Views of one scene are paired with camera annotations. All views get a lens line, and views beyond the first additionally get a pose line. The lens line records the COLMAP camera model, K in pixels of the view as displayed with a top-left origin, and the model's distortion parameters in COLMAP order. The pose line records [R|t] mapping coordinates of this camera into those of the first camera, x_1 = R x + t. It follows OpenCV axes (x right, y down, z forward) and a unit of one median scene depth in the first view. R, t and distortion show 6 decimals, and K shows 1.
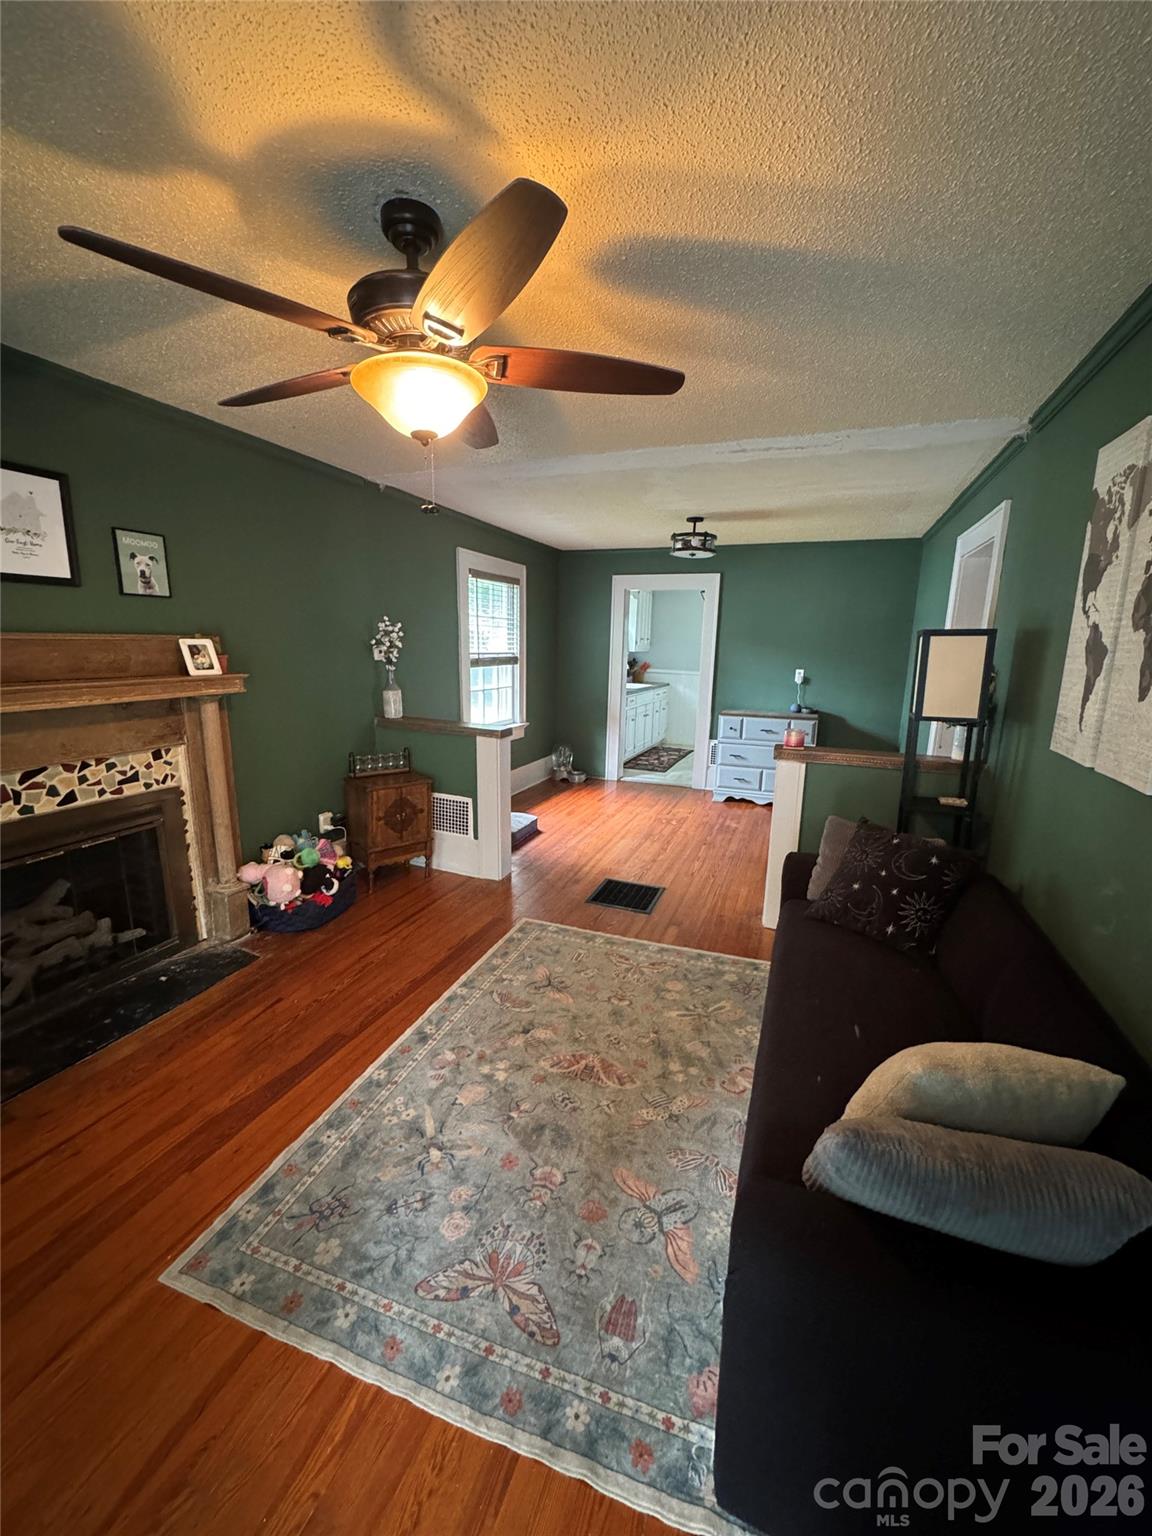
lens RADIAL K [[612.7, 0, 579.2], [0, 612.7, 767.5], [0, 0, 1]] dist [-0.000710, 0.000156]
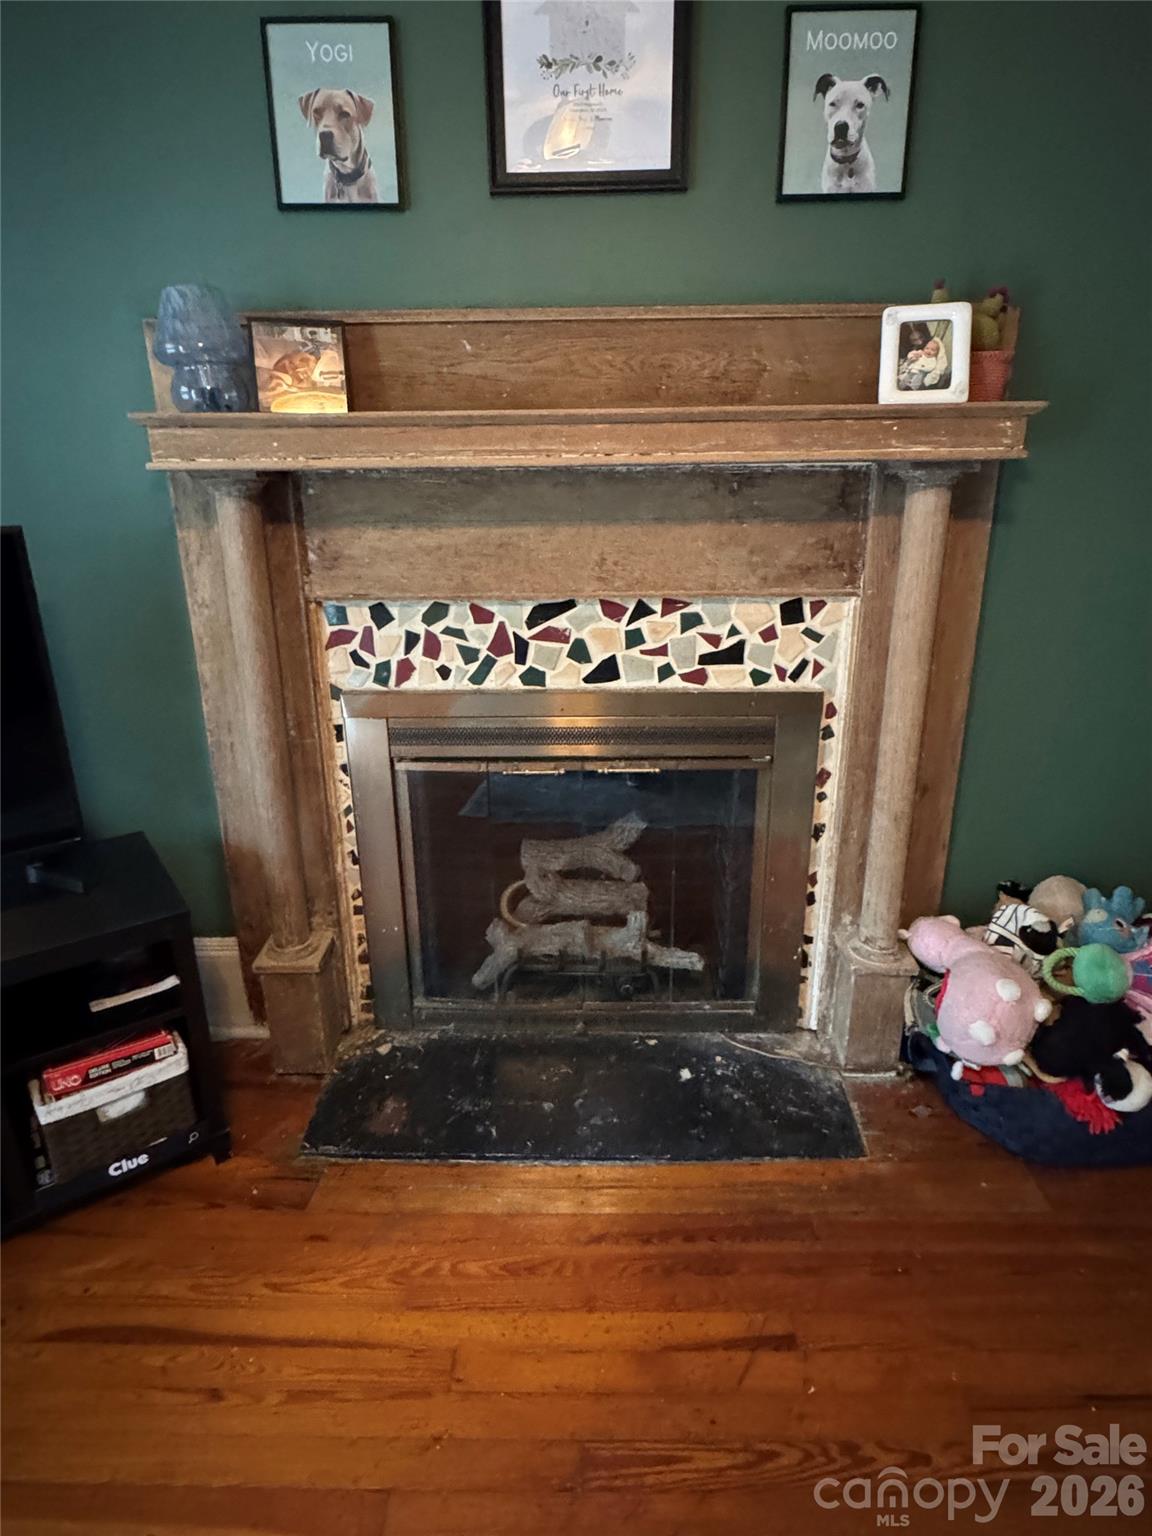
lens RADIAL K [[834.3, 0, 575.9], [0, 834.3, 763.0], [0, 0, 1]] dist [0.000155, -0.000782]
pose [[0.346982, 0.270398, -0.898047, -0.184462], [-0.174380, 0.959441, 0.221507, -0.022393], [0.921518, 0.079742, 0.380060, 0.653420]]
